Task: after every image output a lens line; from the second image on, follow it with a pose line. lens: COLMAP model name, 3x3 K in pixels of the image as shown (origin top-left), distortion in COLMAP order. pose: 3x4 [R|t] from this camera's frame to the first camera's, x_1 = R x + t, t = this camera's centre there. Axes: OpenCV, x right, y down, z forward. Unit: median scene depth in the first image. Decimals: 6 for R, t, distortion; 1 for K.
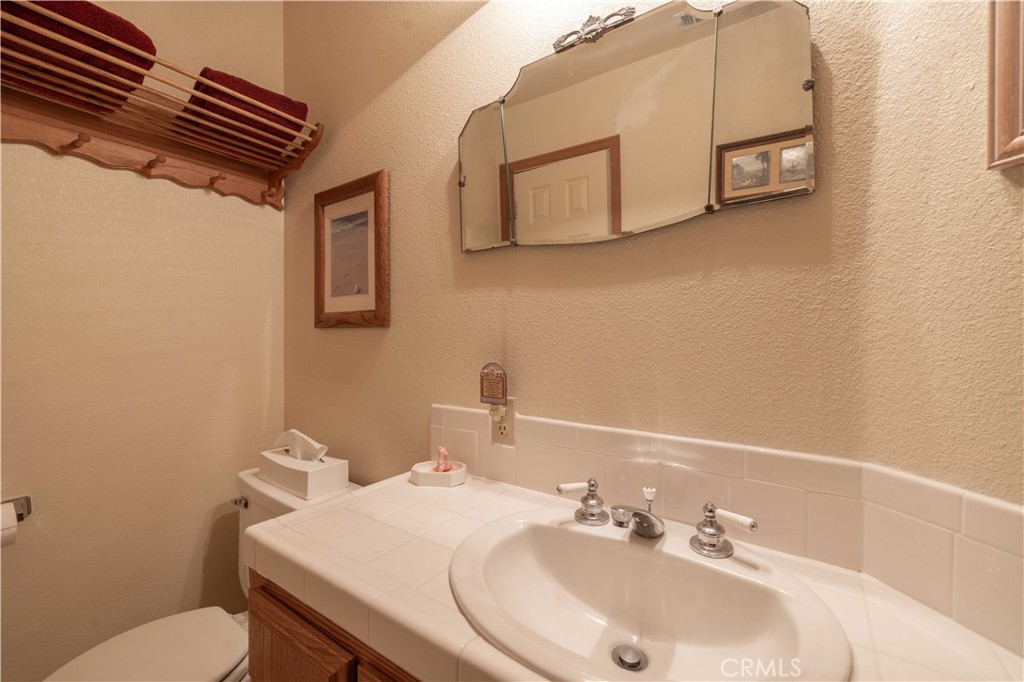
lens RADIAL K [[434.3, 0, 493.8], [0, 434.3, 336.6], [0, 0, 1]] dist [0.000285, -0.000050]
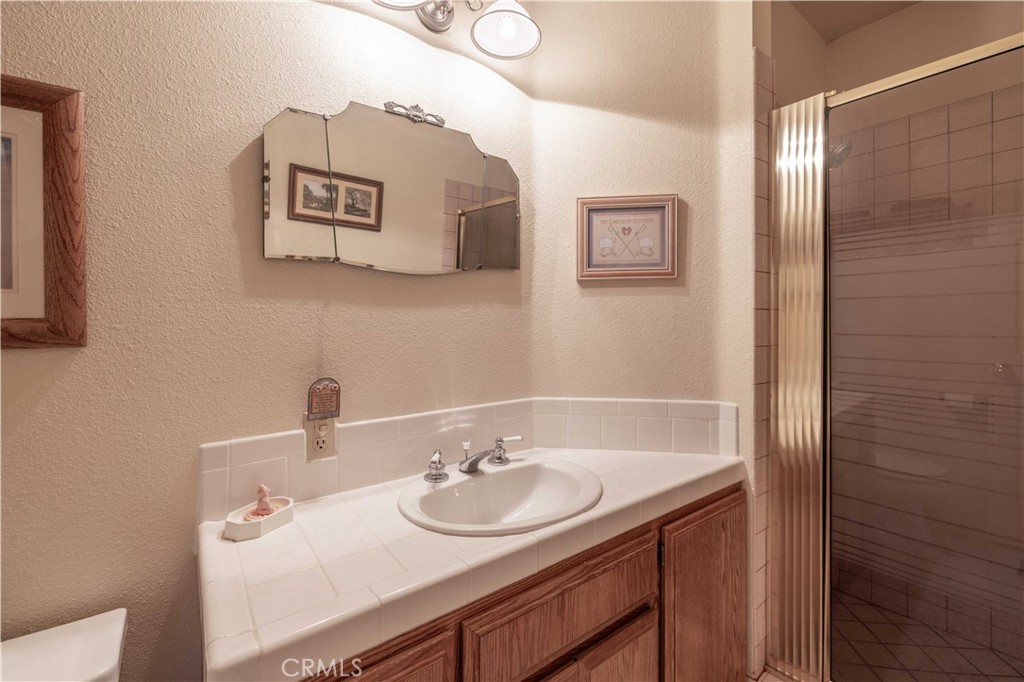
lens RADIAL K [[443.6, 0, 510.5], [0, 443.6, 319.9], [0, 0, 1]] dist [-0.001902, -0.000348]
pose [[0.289007, -0.002123, 0.957325, -0.923880], [0.012893, 0.999915, -0.001675, -0.069817], [-0.957240, 0.012826, 0.289010, 0.320901]]
